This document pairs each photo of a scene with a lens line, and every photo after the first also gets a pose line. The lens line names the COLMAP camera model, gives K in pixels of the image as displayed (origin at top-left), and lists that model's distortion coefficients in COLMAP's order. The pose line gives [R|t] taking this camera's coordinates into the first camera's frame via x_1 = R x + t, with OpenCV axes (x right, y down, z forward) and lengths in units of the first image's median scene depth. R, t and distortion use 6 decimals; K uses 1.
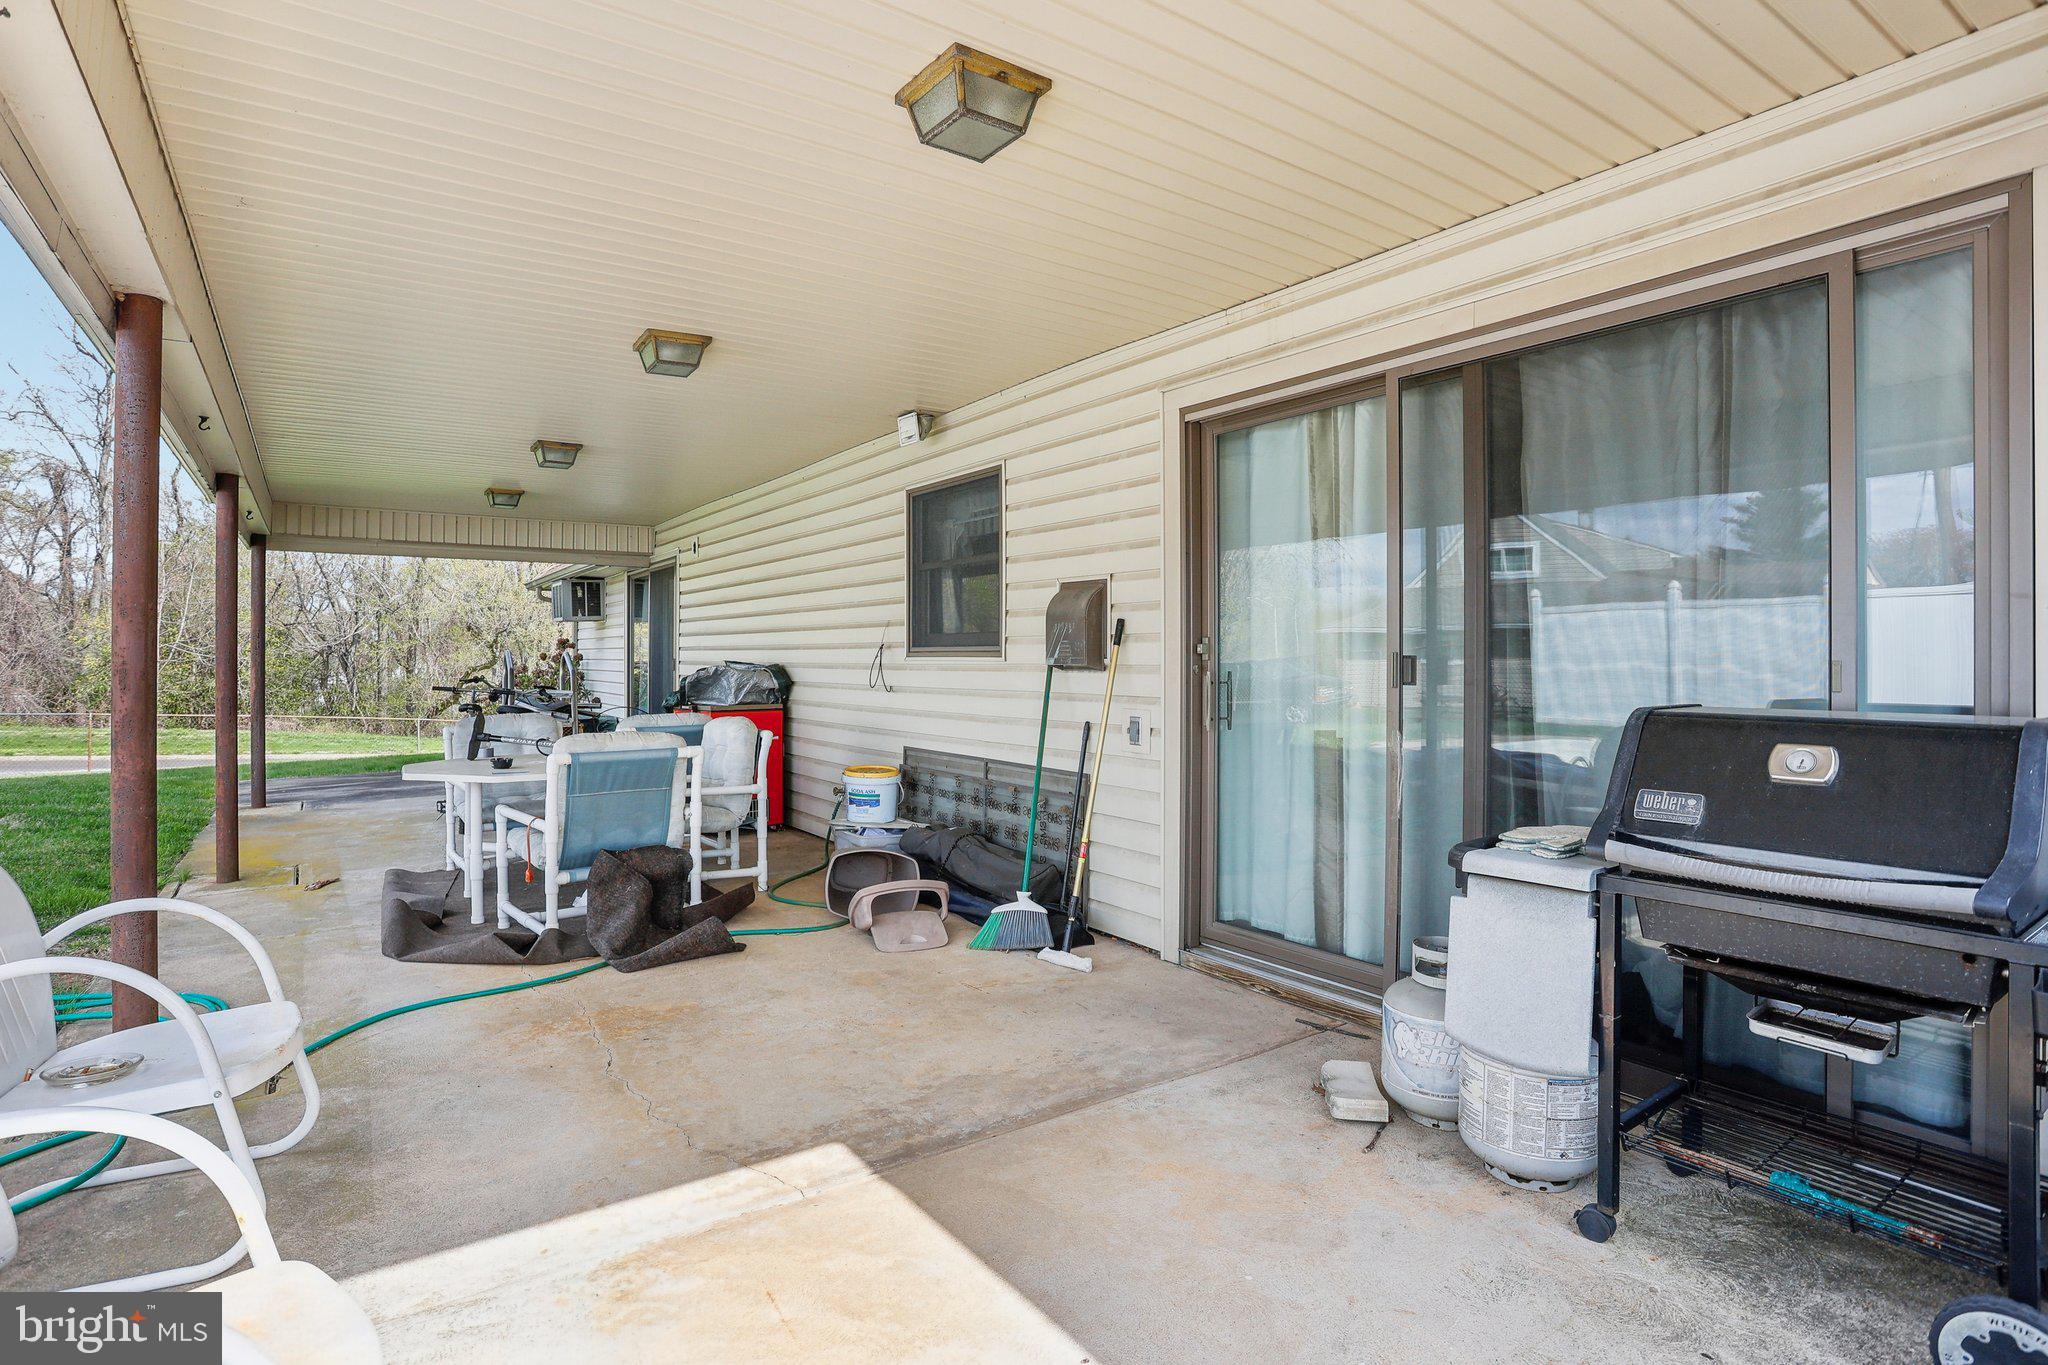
lens RADIAL K [[1031.1, 0, 1023.4], [0, 1031.1, 655.9], [0, 0, 1]] dist [-0.000183, 0.000057]
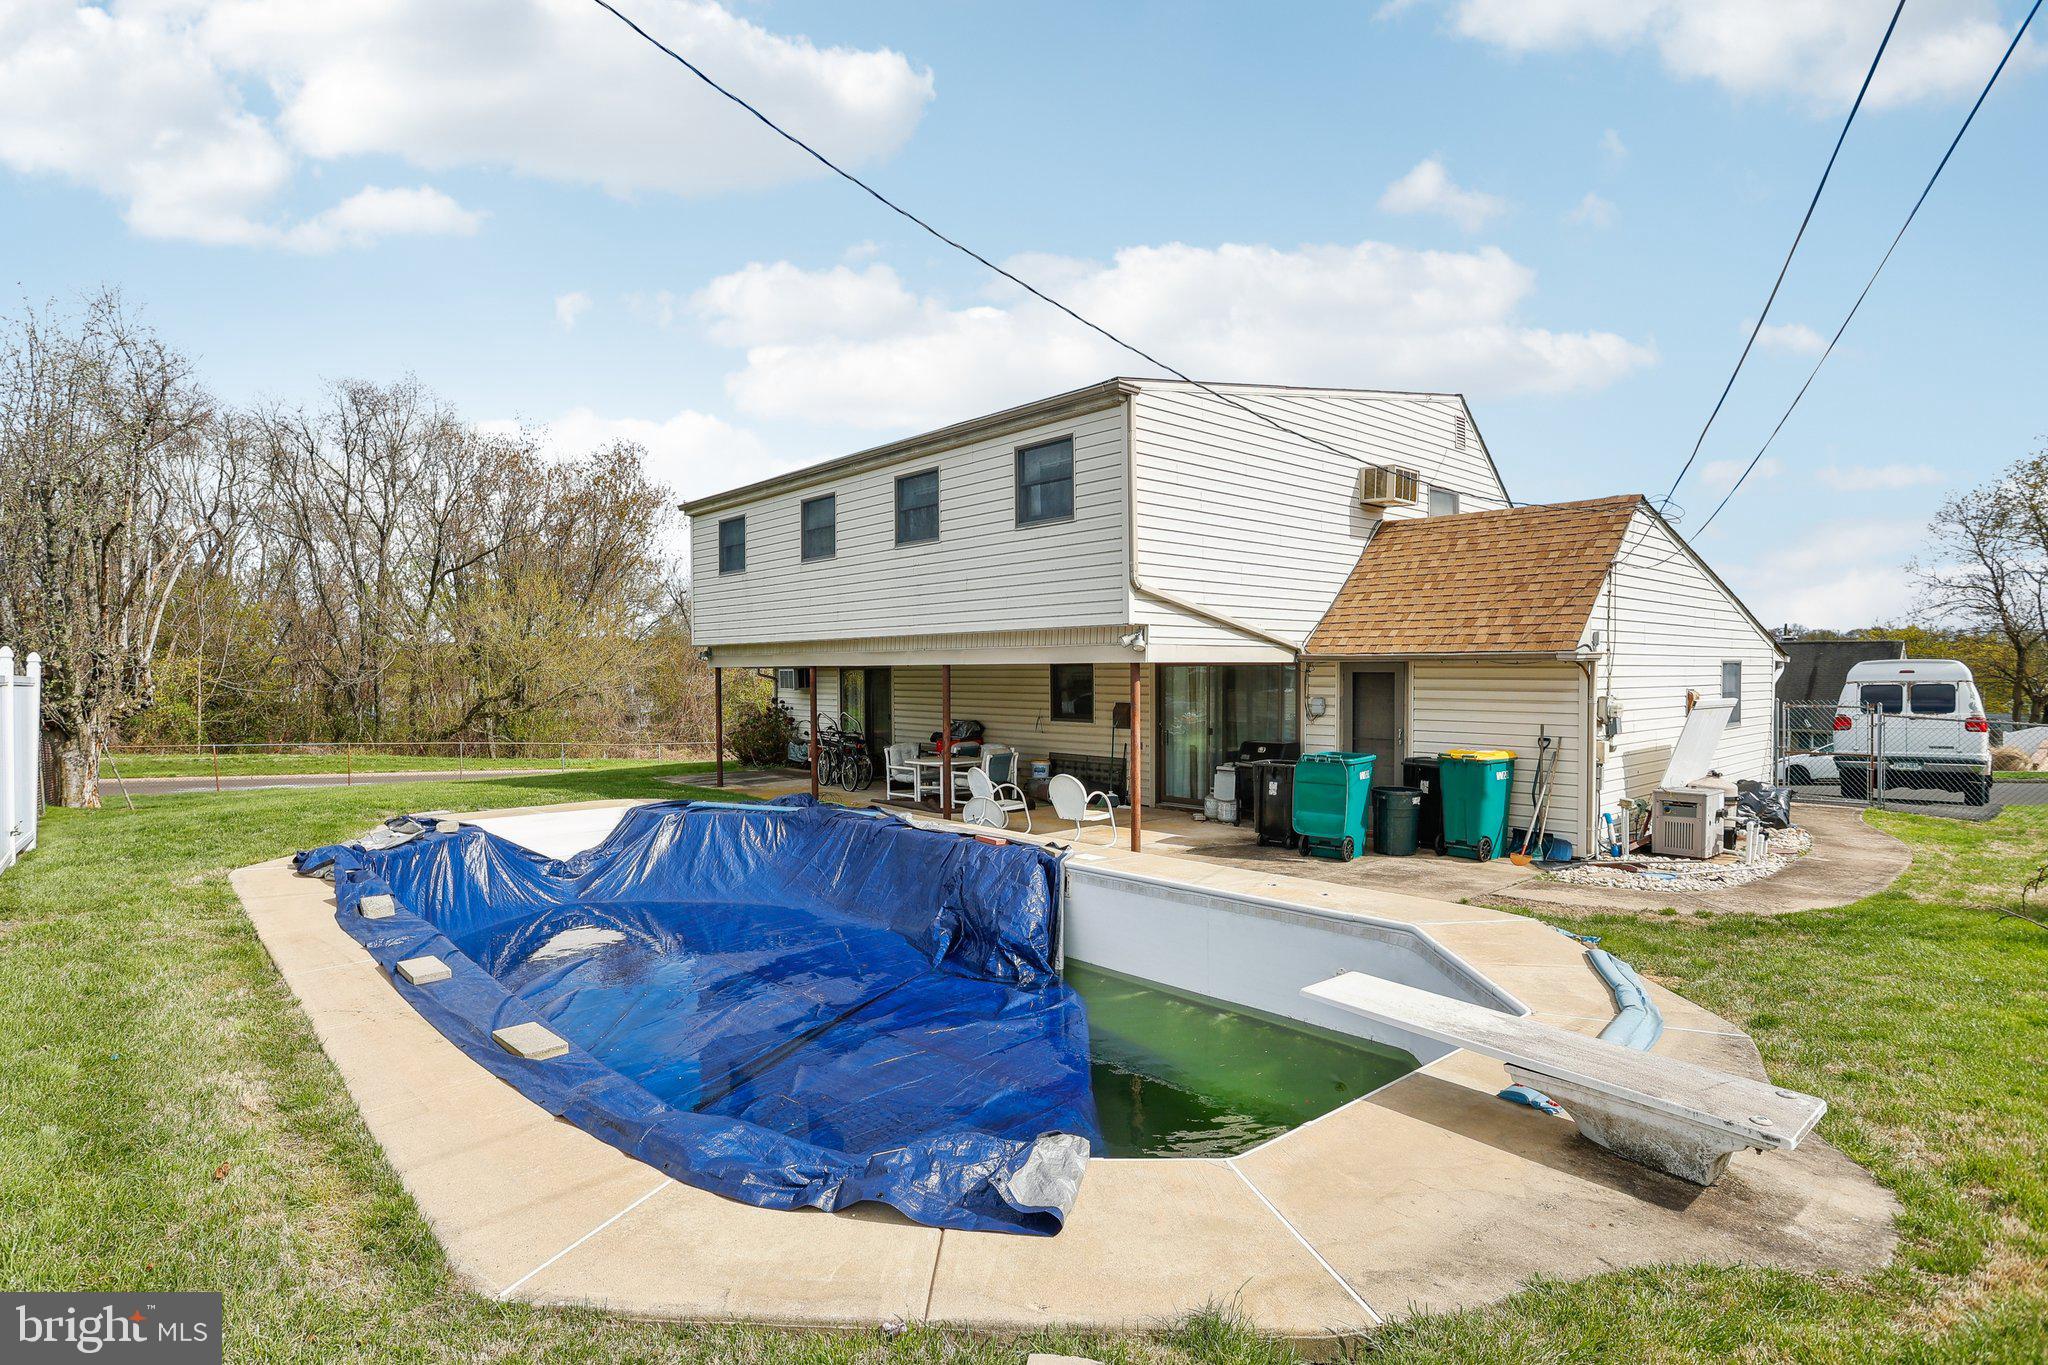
lens RADIAL K [[1031.1, 0, 1023.4], [0, 1031.1, 655.9], [0, 0, 1]] dist [-0.000183, 0.000057]
pose [[0.992534, -0.001980, 0.121952, -0.783709], [0.003820, 0.999882, -0.014859, -0.200627], [-0.121908, 0.015214, 0.992425, -2.677731]]
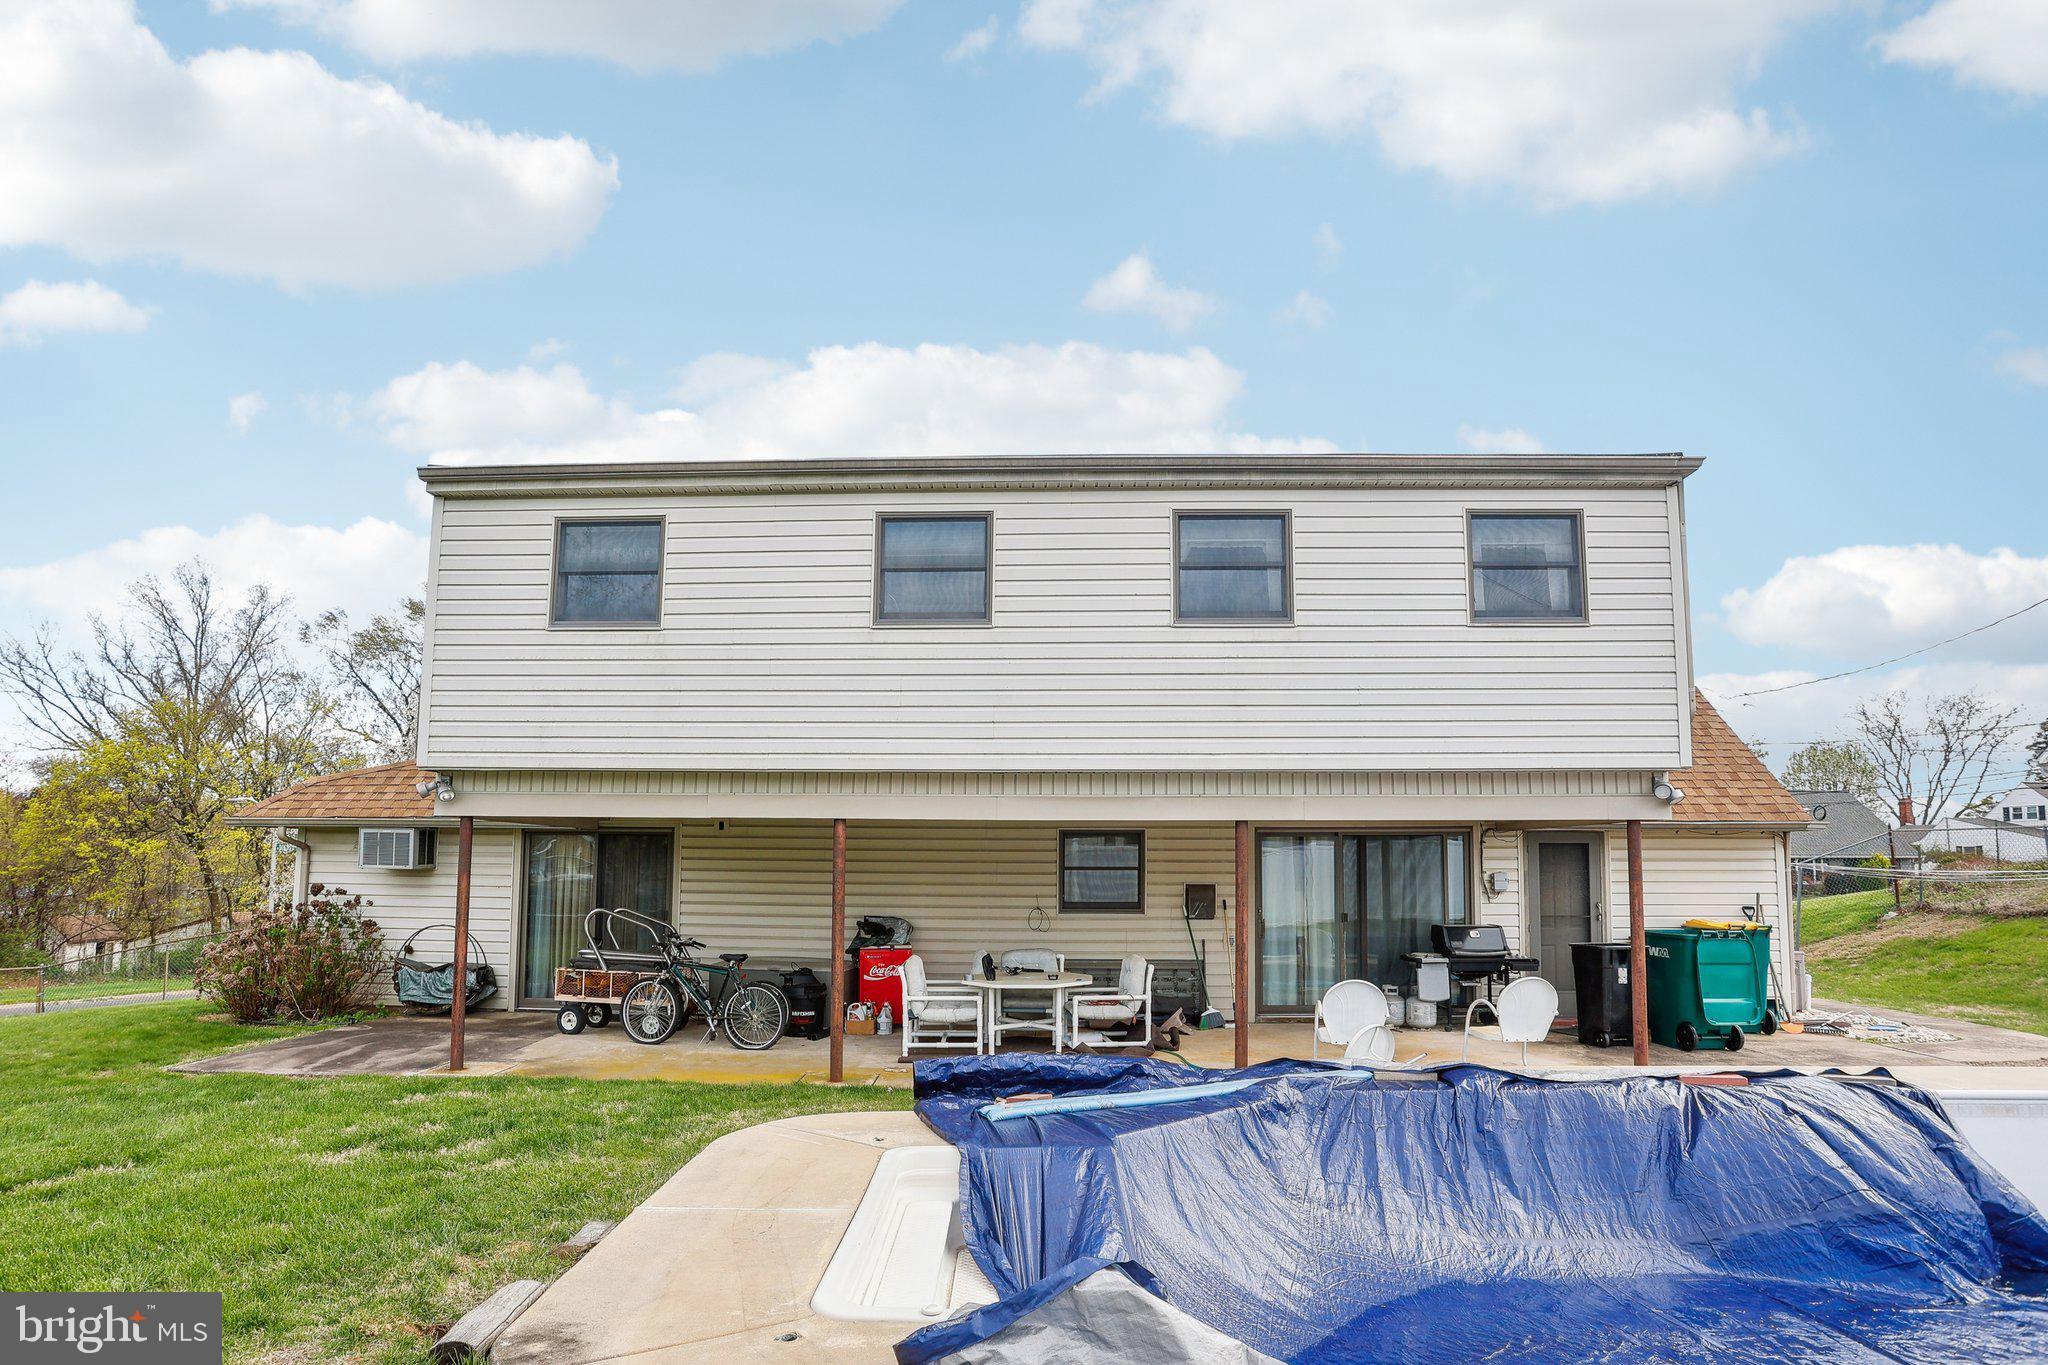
lens RADIAL K [[1031.1, 0, 1023.4], [0, 1031.1, 655.9], [0, 0, 1]] dist [-0.000183, 0.000057]
pose [[0.612856, 0.140173, 0.777663, -2.473959], [-0.002379, 0.984463, -0.175574, -0.192306], [-0.790191, 0.105752, 0.603667, -0.319456]]
